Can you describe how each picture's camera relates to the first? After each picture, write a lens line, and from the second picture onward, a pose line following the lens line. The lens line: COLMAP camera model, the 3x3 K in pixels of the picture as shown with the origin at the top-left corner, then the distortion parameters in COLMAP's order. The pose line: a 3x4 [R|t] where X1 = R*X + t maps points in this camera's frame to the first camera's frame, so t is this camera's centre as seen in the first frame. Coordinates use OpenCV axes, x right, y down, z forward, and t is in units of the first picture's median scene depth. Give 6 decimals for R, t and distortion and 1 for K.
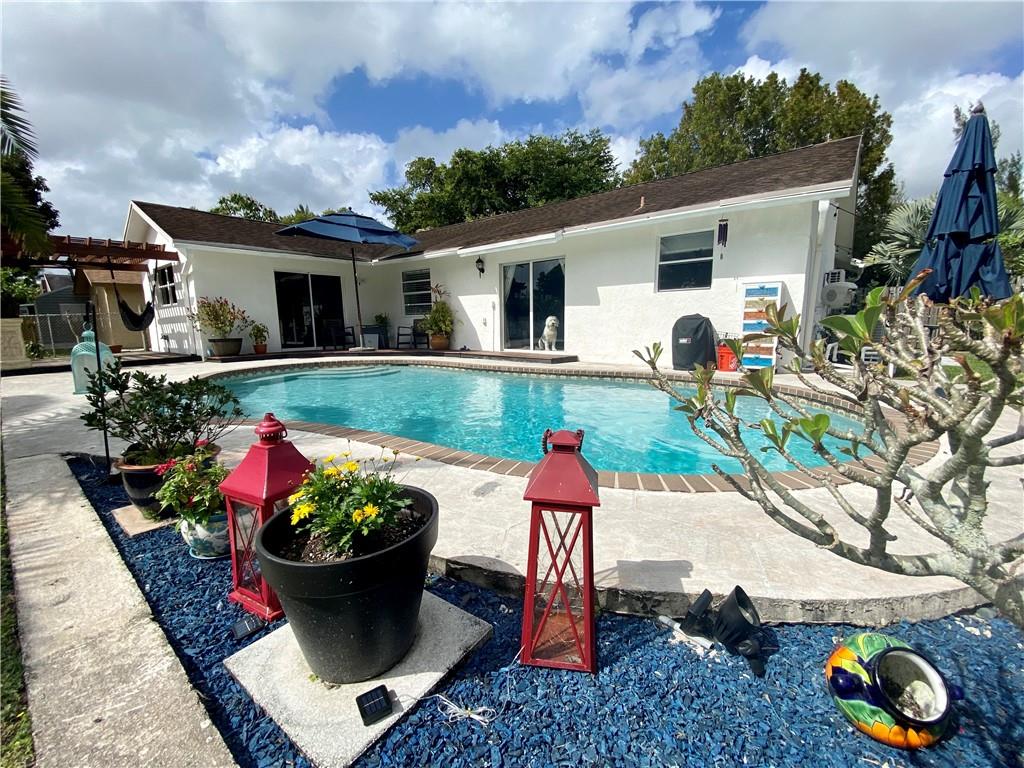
lens RADIAL K [[413.9, 0, 514.7], [0, 413.9, 386.5], [0, 0, 1]] dist [0.013483, -0.024040]
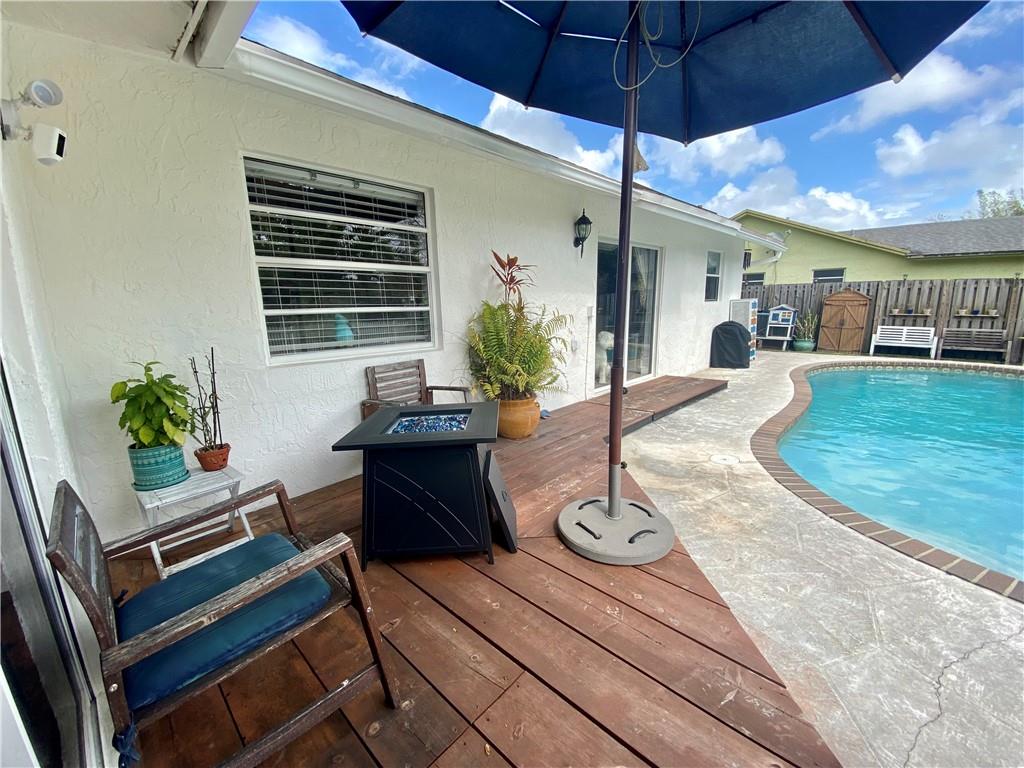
lens RADIAL K [[413.9, 0, 514.7], [0, 413.9, 386.5], [0, 0, 1]] dist [0.013483, -0.024040]
pose [[0.084153, -0.202933, 0.975570, -0.677705], [0.161497, 0.968876, 0.187609, -0.254158], [-0.983279, 0.141763, 0.114307, 1.207505]]
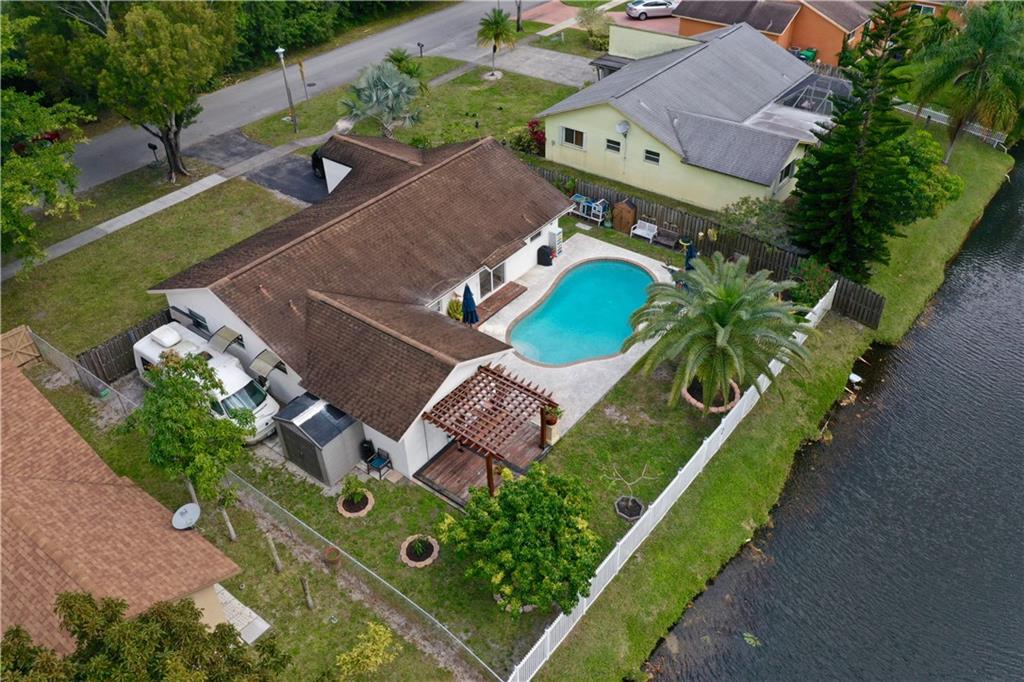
lens RADIAL K [[802.9, 0, 512.0], [0, 802.9, 341.0], [0, 0, 1]] dist [-0.006858, -0.006597]
pose [[-0.015396, -0.615788, 0.787761, -3.461845], [0.165221, 0.775458, 0.609399, -2.461504], [-0.986136, 0.139537, 0.089802, 0.650502]]
